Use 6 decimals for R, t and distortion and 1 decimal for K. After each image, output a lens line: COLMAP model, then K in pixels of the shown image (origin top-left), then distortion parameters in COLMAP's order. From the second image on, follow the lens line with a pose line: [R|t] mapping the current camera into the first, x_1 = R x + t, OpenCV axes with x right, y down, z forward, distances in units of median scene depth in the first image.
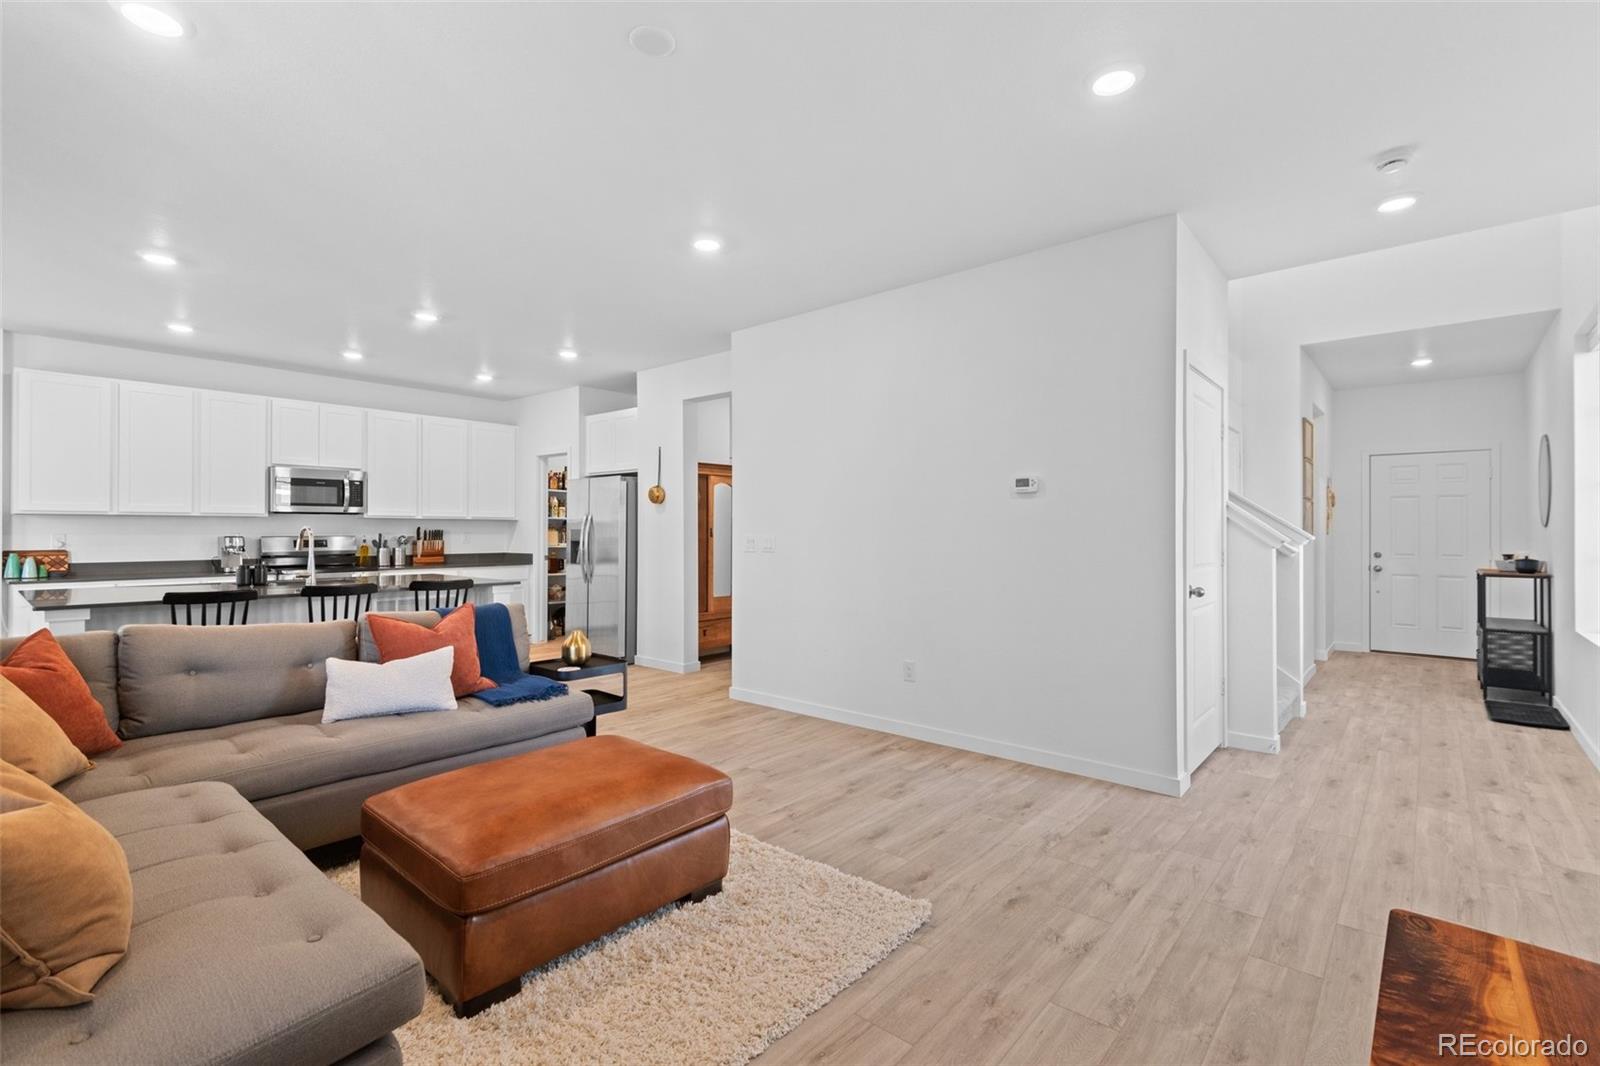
lens RADIAL K [[721.5, 0, 807.4], [0, 721.5, 527.0], [0, 0, 1]] dist [0.037991, -0.021705]
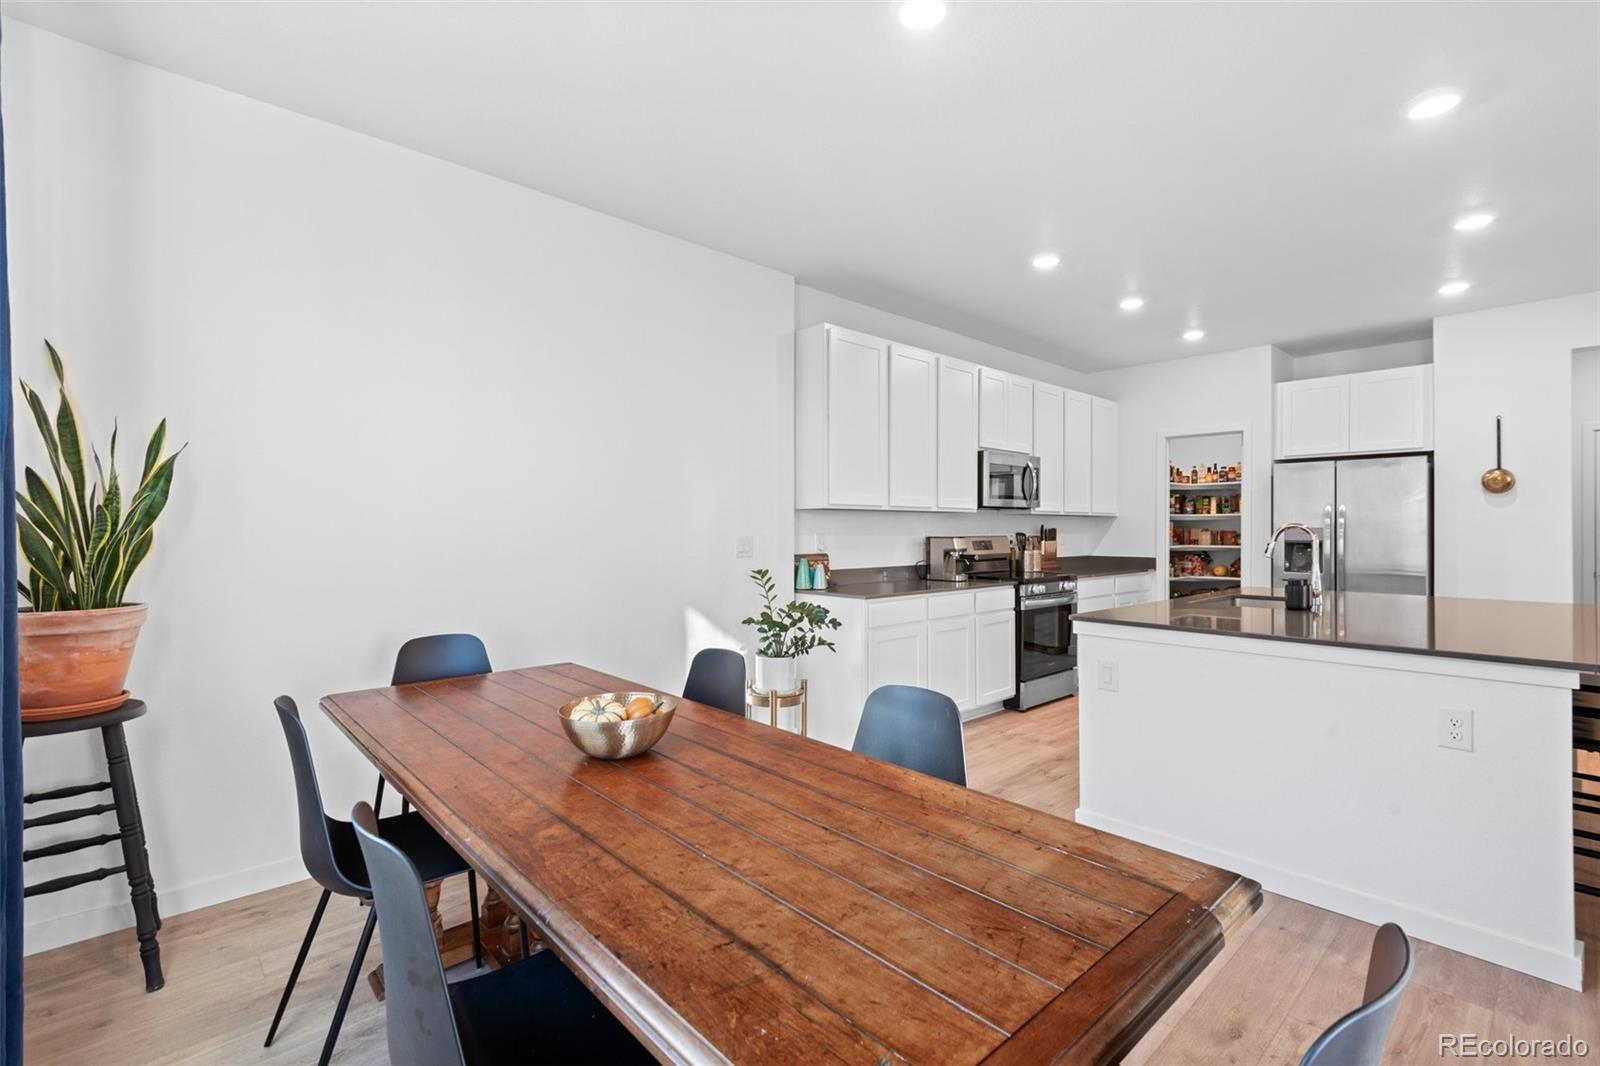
lens RADIAL K [[736.0, 0, 800.0], [0, 736.0, 533.0], [0, 0, 1]] dist [0.038000, -0.023106]
pose [[0.993781, 0.000578, -0.111350, -0.998160], [0.000878, 0.999915, 0.013026, -0.002509], [0.111348, -0.013043, 0.993696, 0.195790]]
